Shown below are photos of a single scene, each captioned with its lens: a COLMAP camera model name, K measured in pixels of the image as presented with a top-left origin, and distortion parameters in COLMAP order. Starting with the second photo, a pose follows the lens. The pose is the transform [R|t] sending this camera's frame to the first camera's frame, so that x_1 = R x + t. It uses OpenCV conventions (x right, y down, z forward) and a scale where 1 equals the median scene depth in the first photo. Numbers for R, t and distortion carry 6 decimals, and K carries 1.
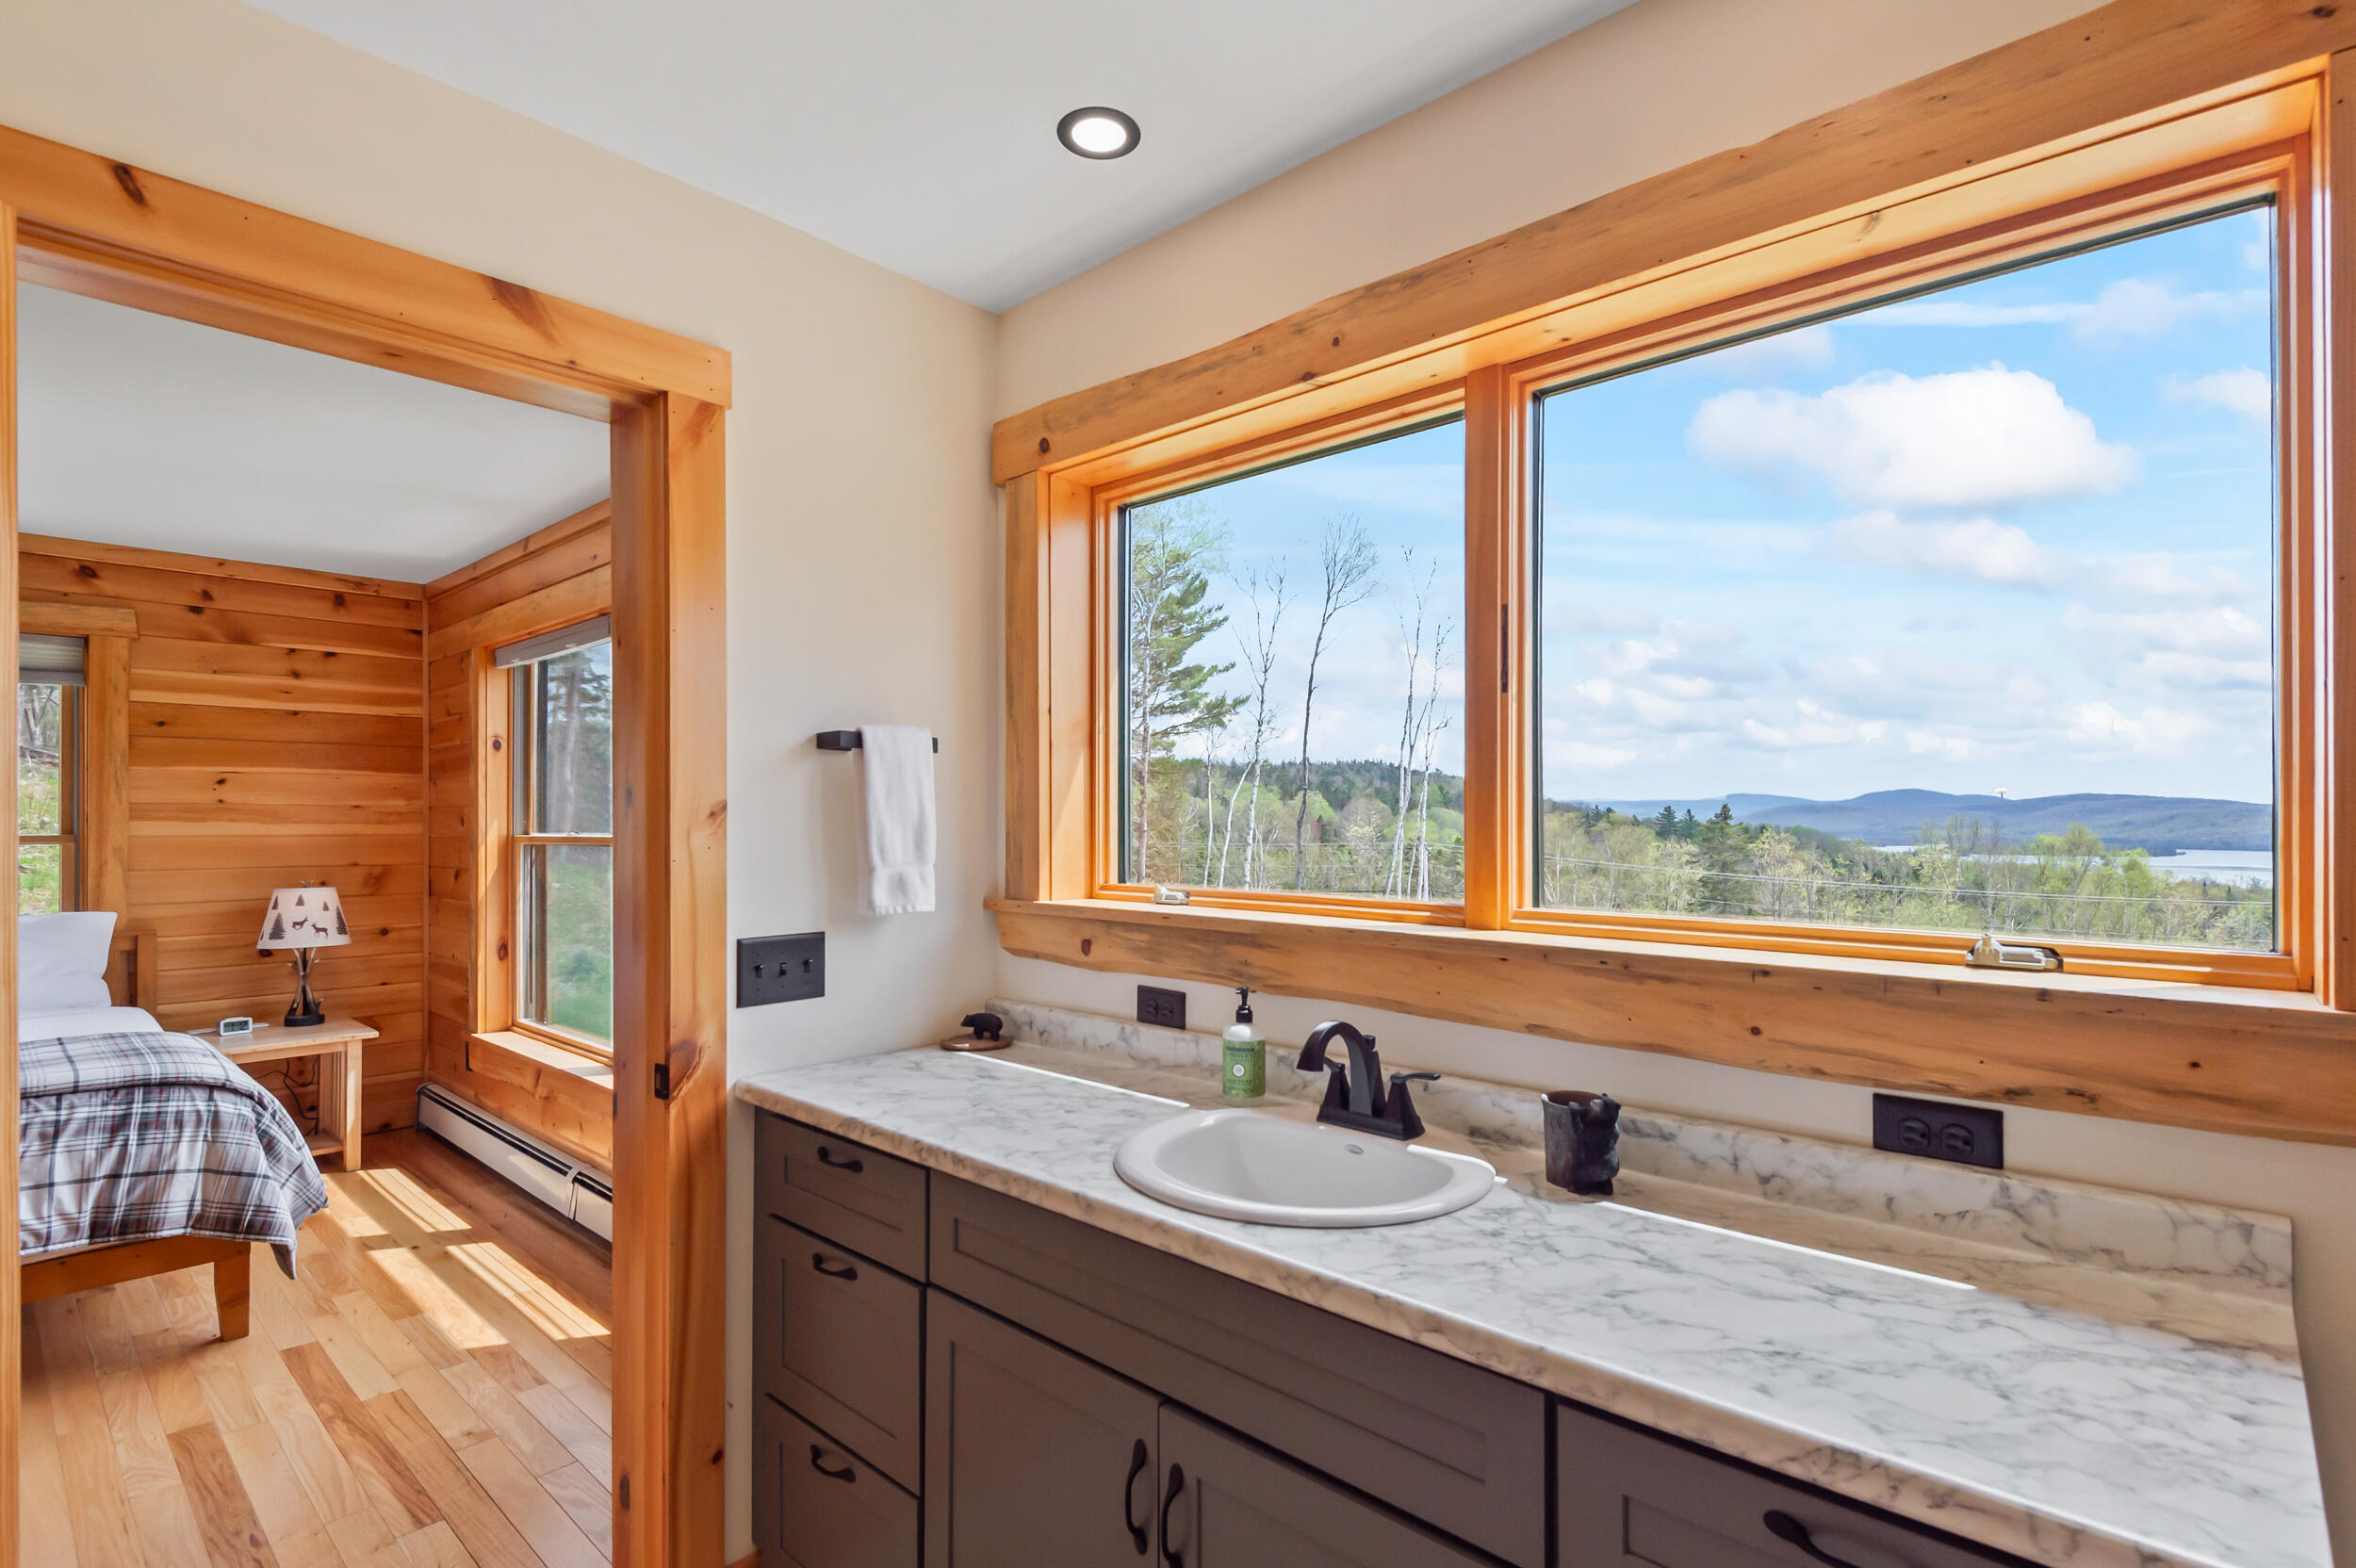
lens RADIAL K [[1123.8, 0, 1173.3], [0, 1123.8, 816.0], [0, 0, 1]] dist [0.028803, -0.014693]
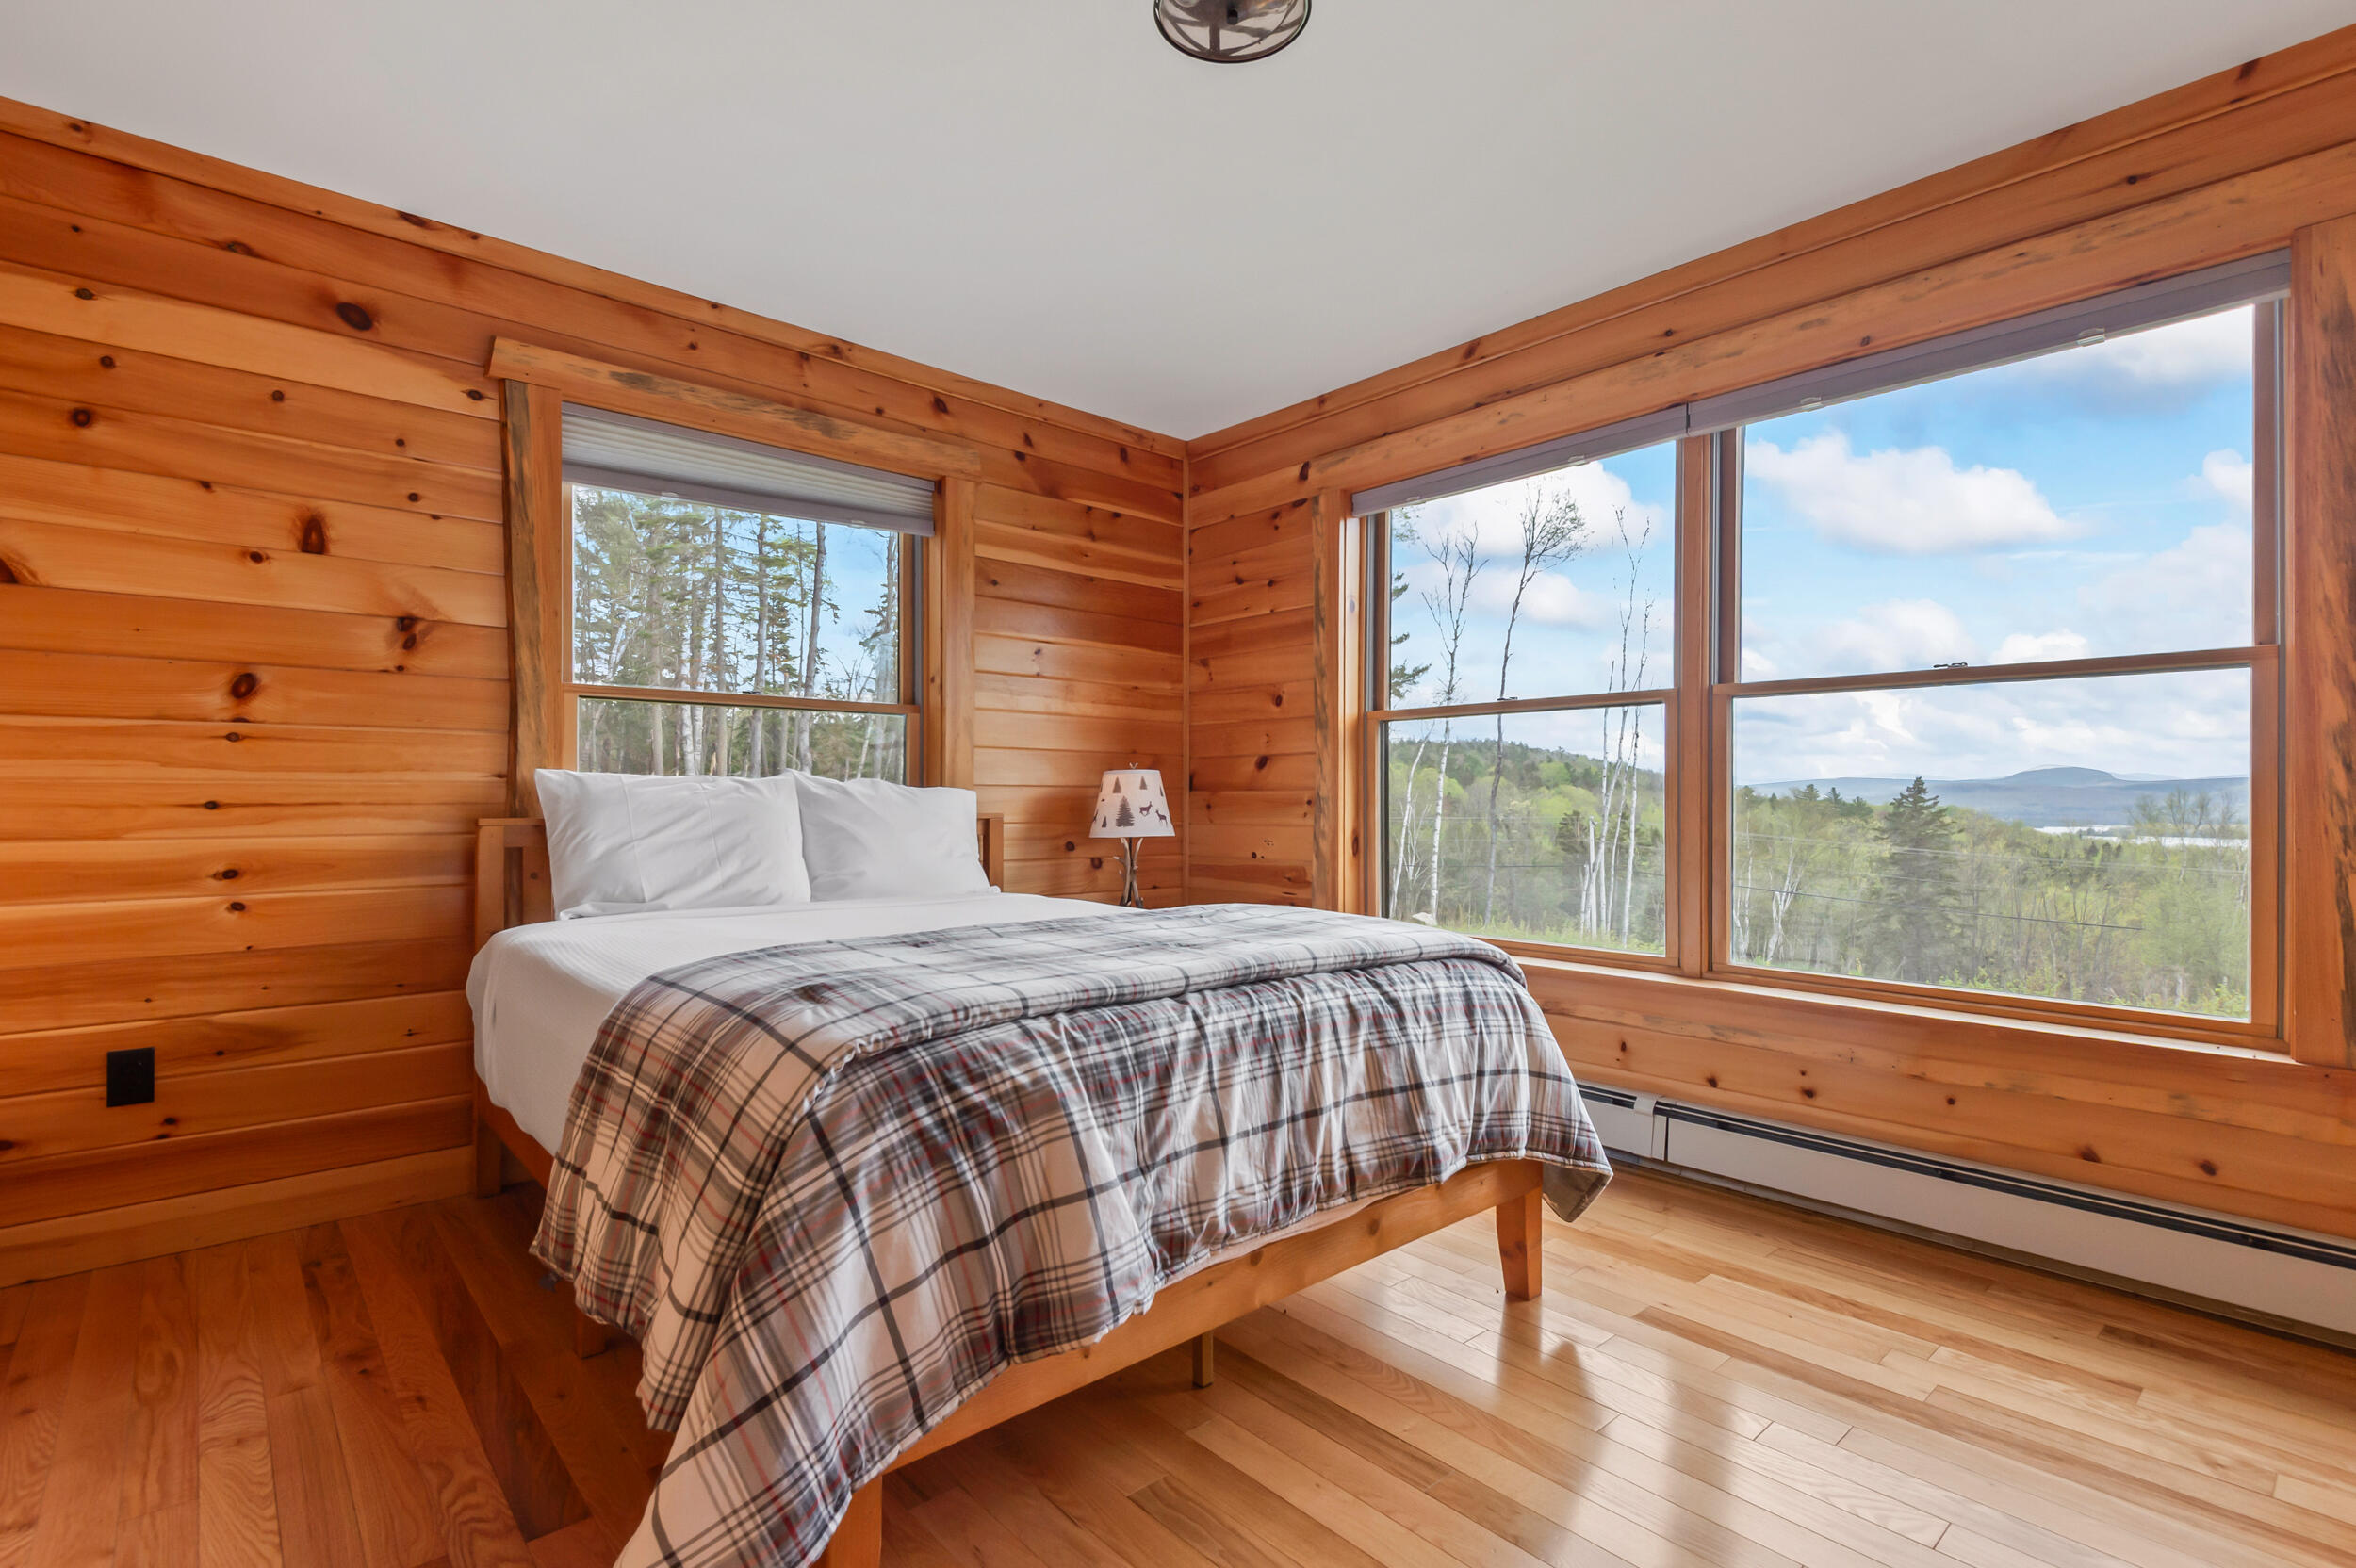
lens RADIAL K [[1106.8, 0, 1179.1], [0, 1106.8, 791.6], [0, 0, 1]] dist [0.020497, -0.015165]
pose [[0.994857, 0.004972, -0.101172, -1.478940], [-0.005171, 0.999985, -0.001705, 0.185532], [0.101162, 0.002220, 0.994868, 0.351587]]
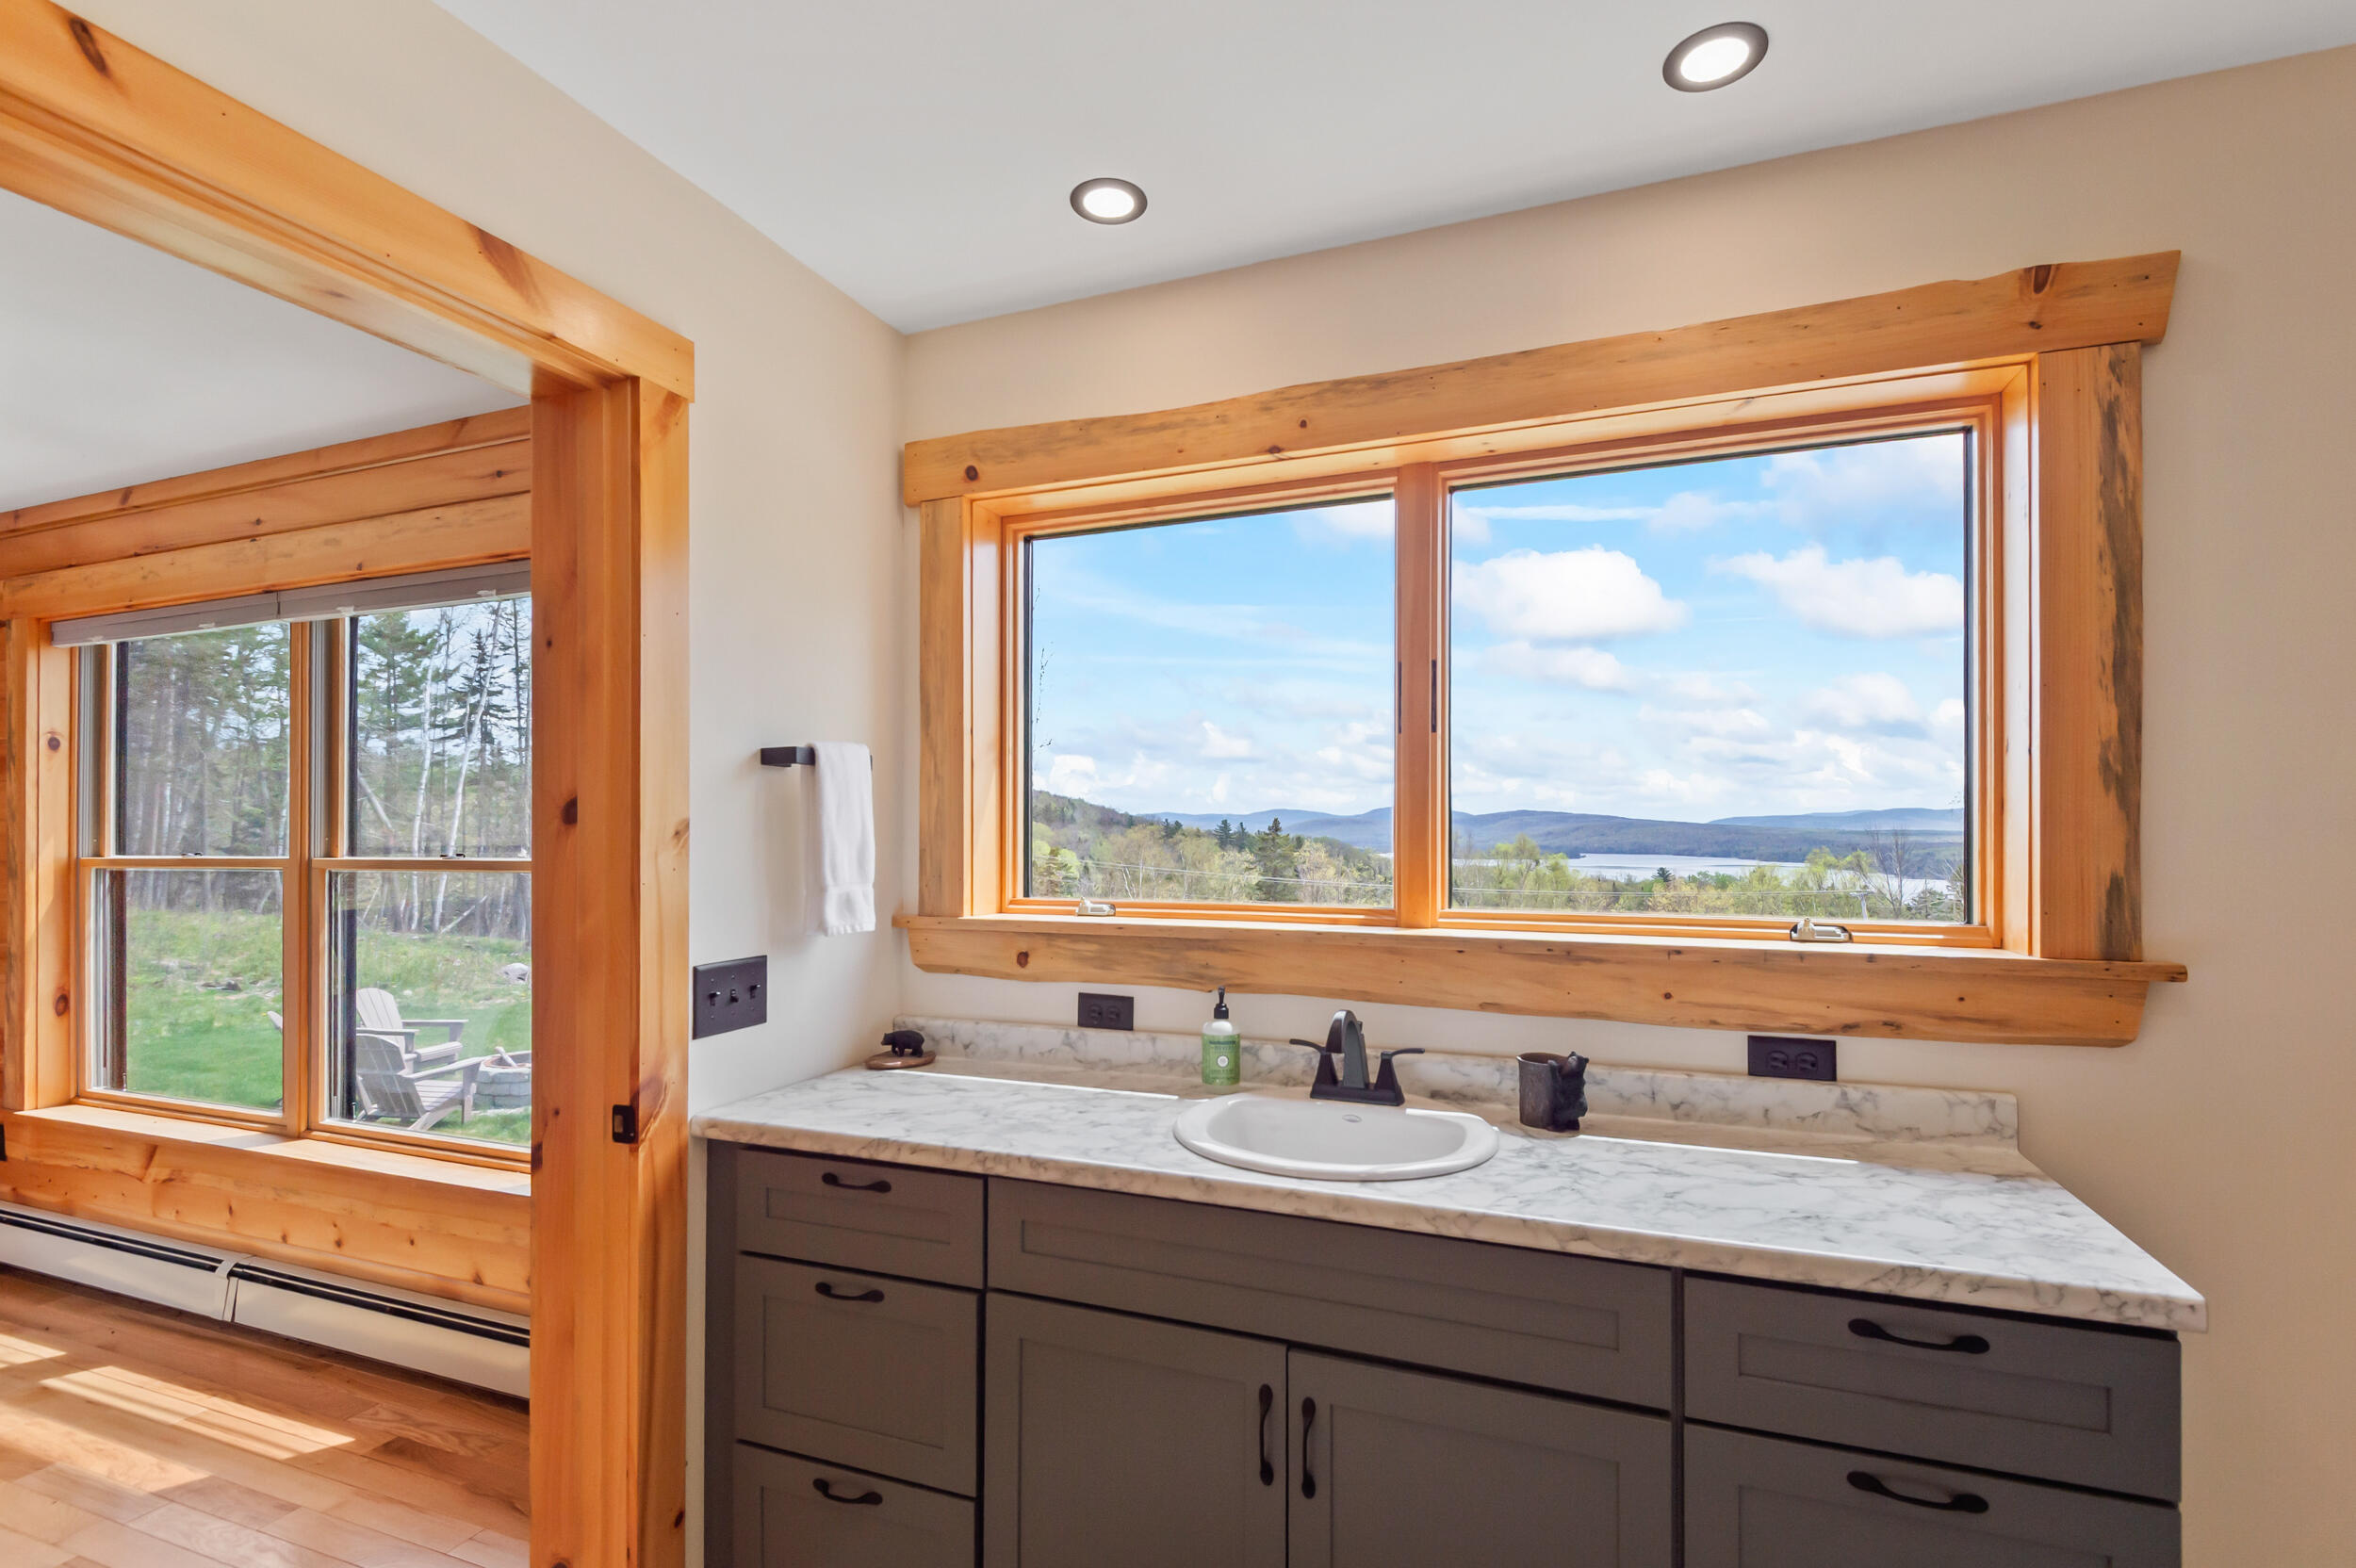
lens RADIAL K [[1085.2, 0, 1187.6], [0, 1085.2, 829.2], [0, 0, 1]] dist [0.027814, -0.012133]
pose [[0.932418, -0.000274, 0.361381, -0.329847], [0.000208, 1.000000, 0.000221, -0.005044], [-0.361381, -0.000131, 0.932418, 0.003373]]
